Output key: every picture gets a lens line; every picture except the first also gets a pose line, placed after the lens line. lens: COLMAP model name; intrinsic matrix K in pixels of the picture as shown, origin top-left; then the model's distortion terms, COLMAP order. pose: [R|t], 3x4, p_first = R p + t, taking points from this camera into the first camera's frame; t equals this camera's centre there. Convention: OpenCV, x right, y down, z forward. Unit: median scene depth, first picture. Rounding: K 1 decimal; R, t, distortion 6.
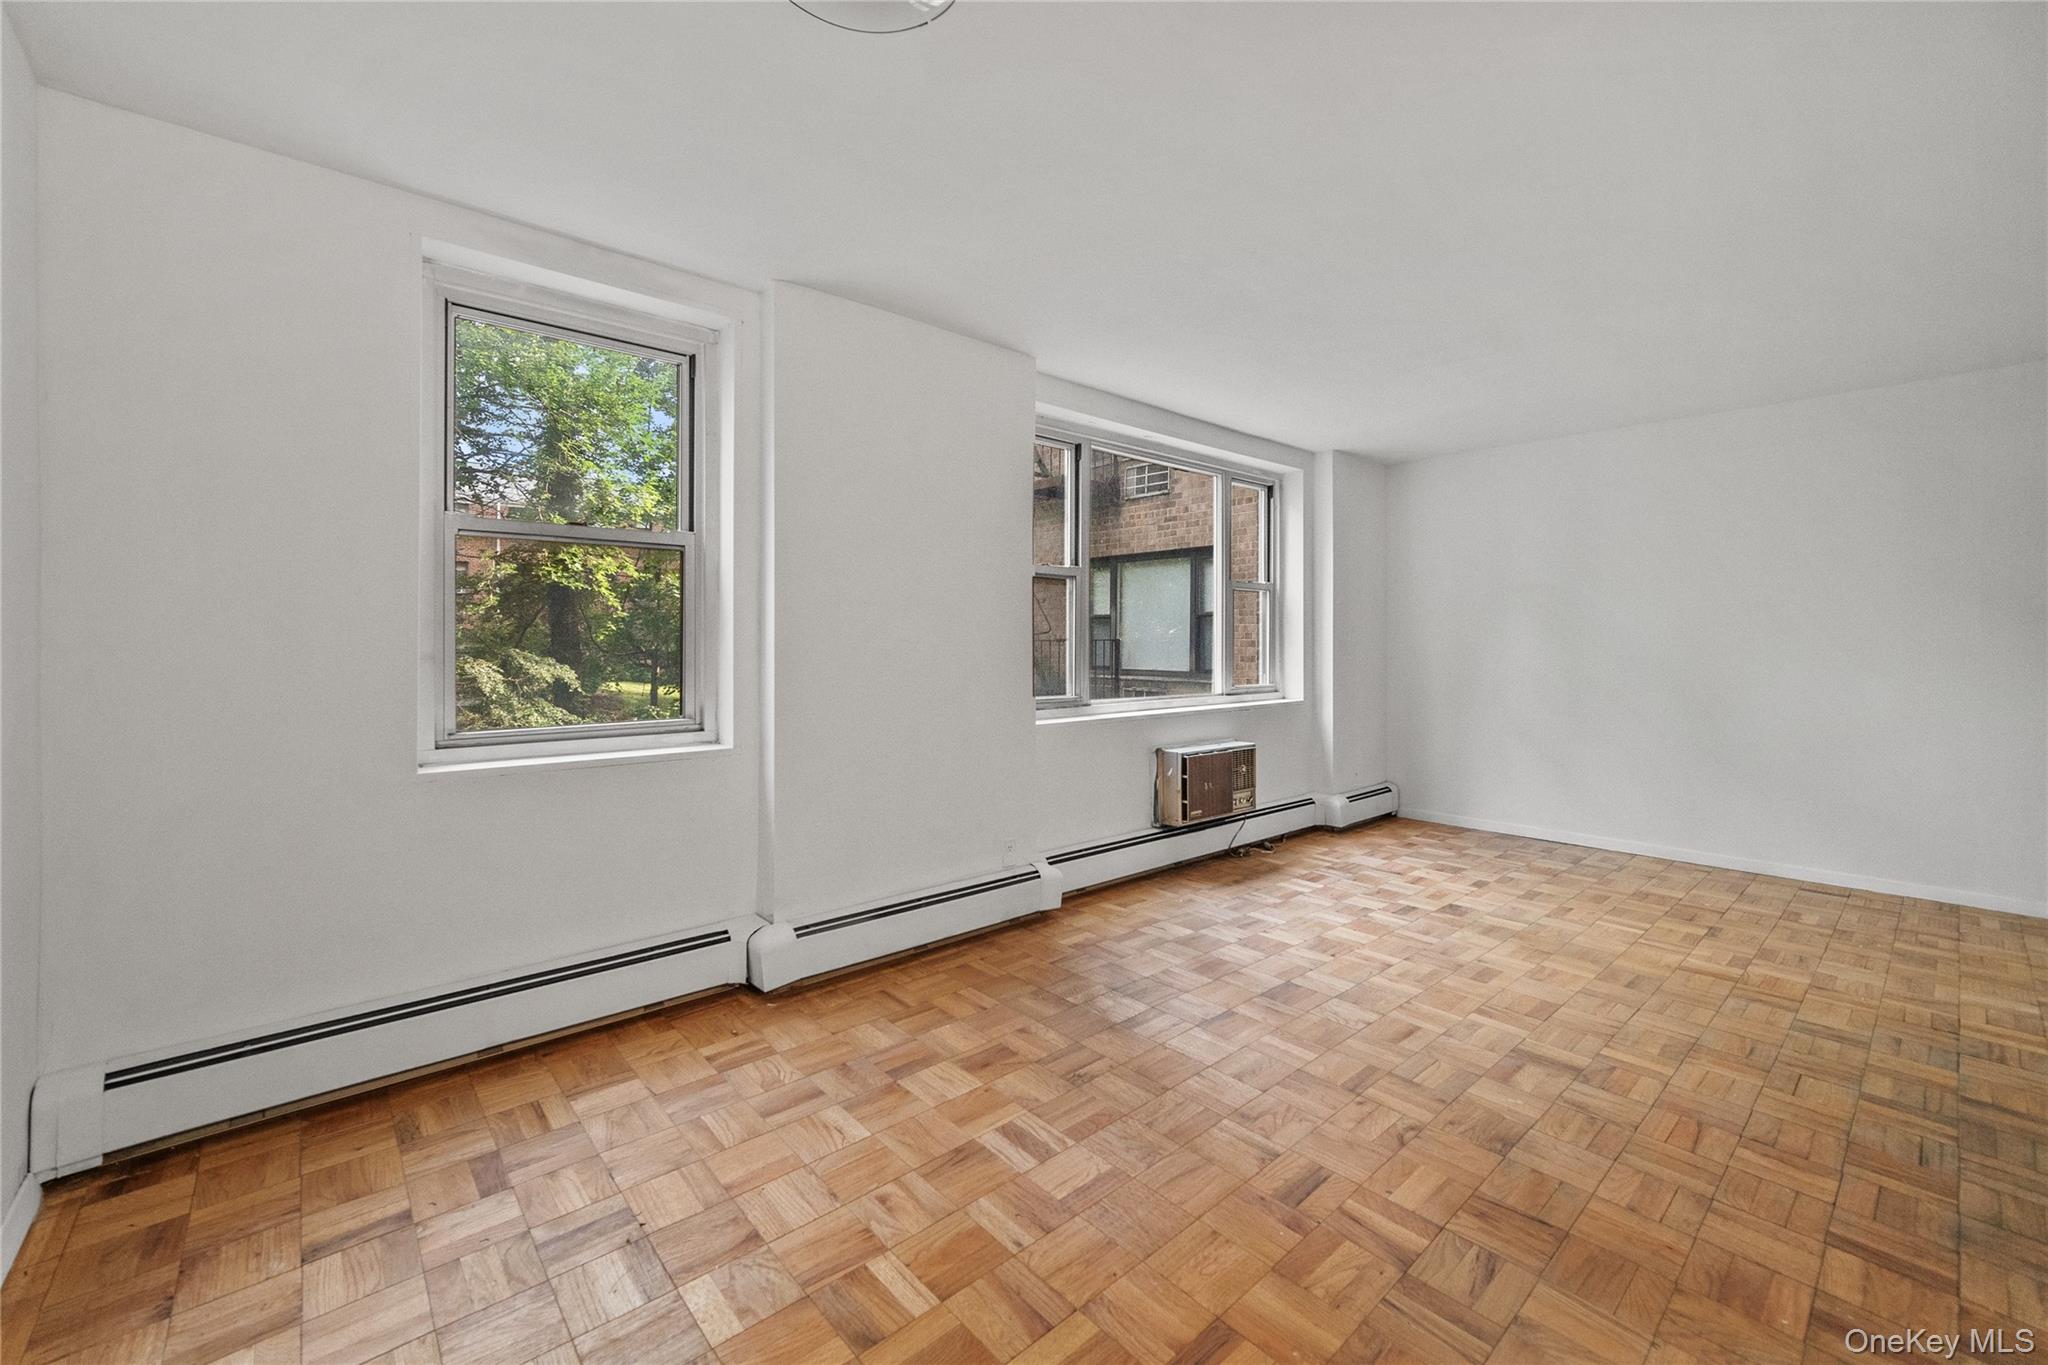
lens RADIAL K [[820.6, 0, 1032.8], [0, 820.6, 648.6], [0, 0, 1]] dist [-0.007203, 0.001347]
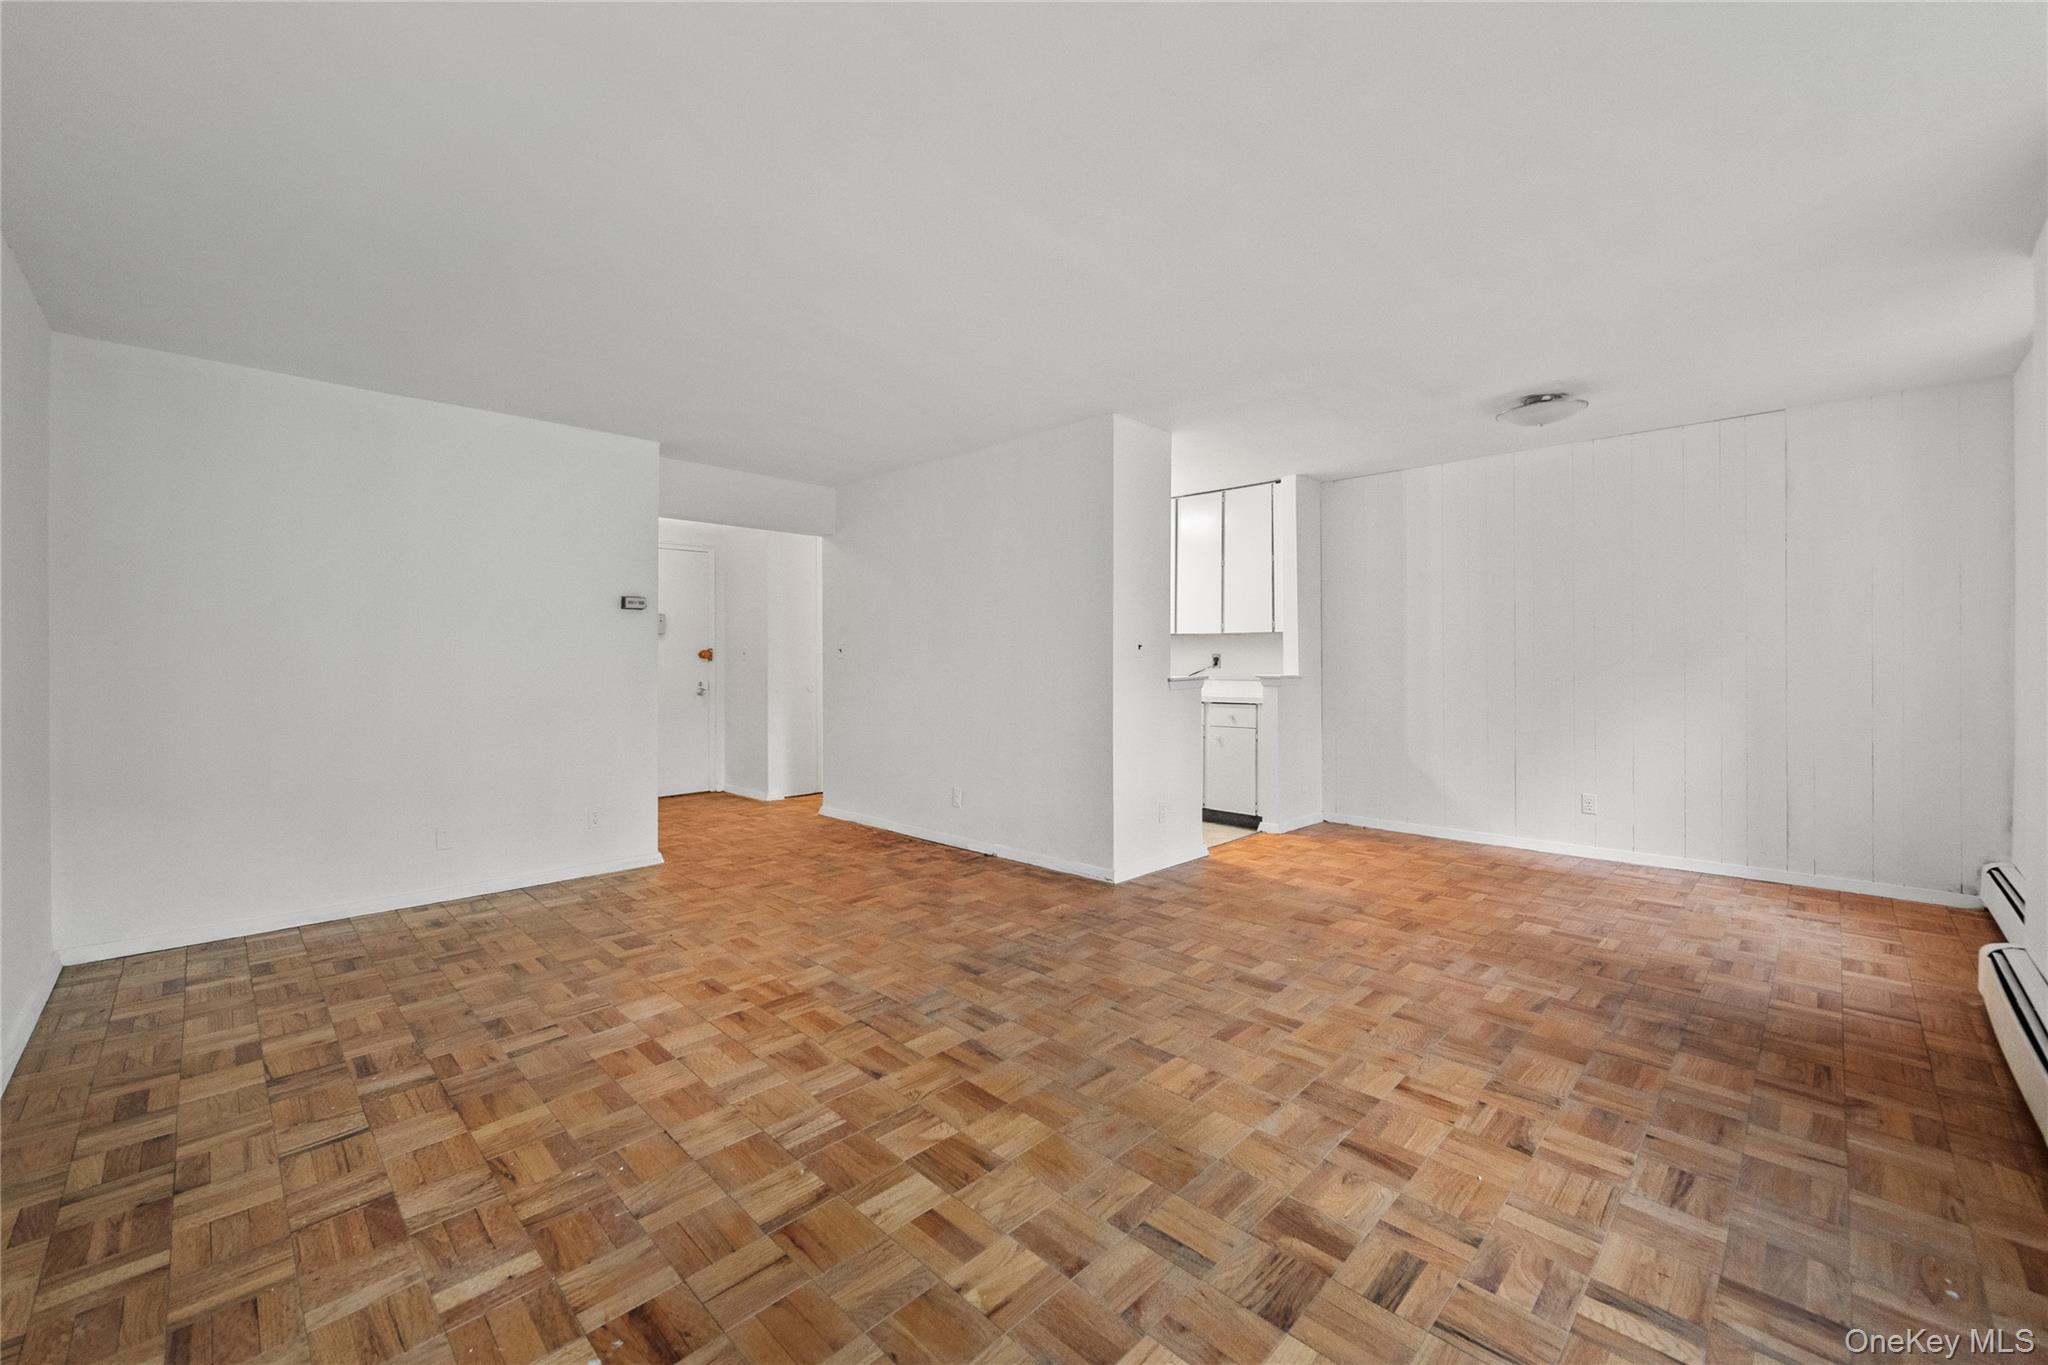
lens RADIAL K [[820.6, 0, 1018.3], [0, 820.6, 696.7], [0, 0, 1]] dist [-0.007203, 0.001347]
pose [[-0.998080, 0.003335, -0.061847, 0.905950], [-0.000207, 0.998364, 0.057176, -0.006620], [0.061937, 0.057079, -0.996447, 1.864722]]
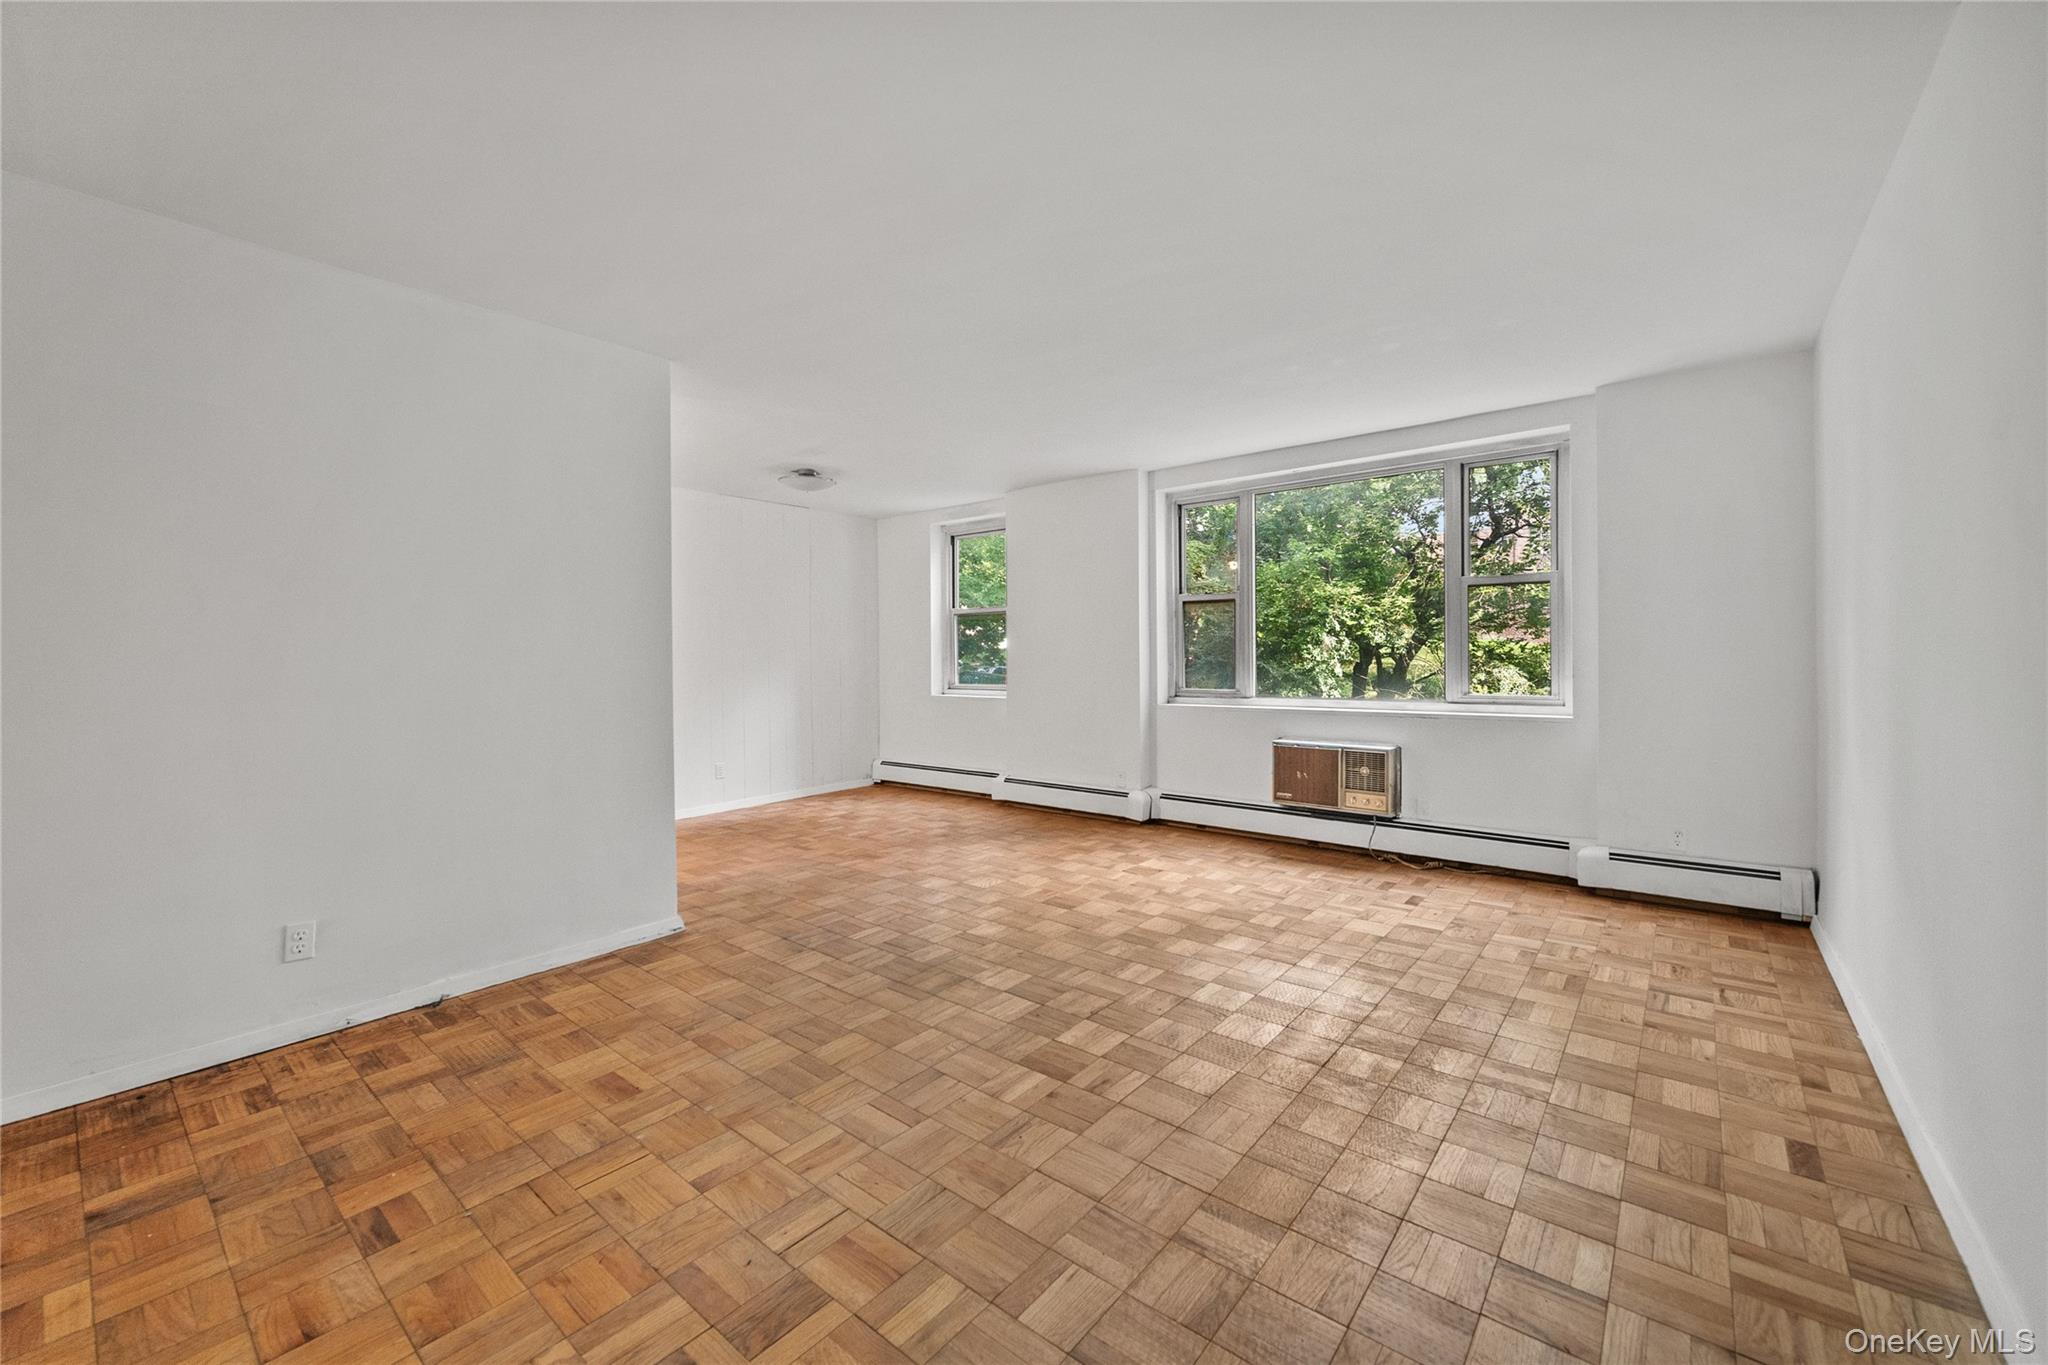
lens RADIAL K [[820.6, 0, 1020.9], [0, 820.6, 659.9], [0, 0, 1]] dist [-0.007203, 0.001347]
pose [[0.156678, 0.002348, -0.987647, 1.968552], [0.002396, 0.999993, 0.002758, 0.007970], [0.987647, -0.002798, 0.156671, 0.685542]]
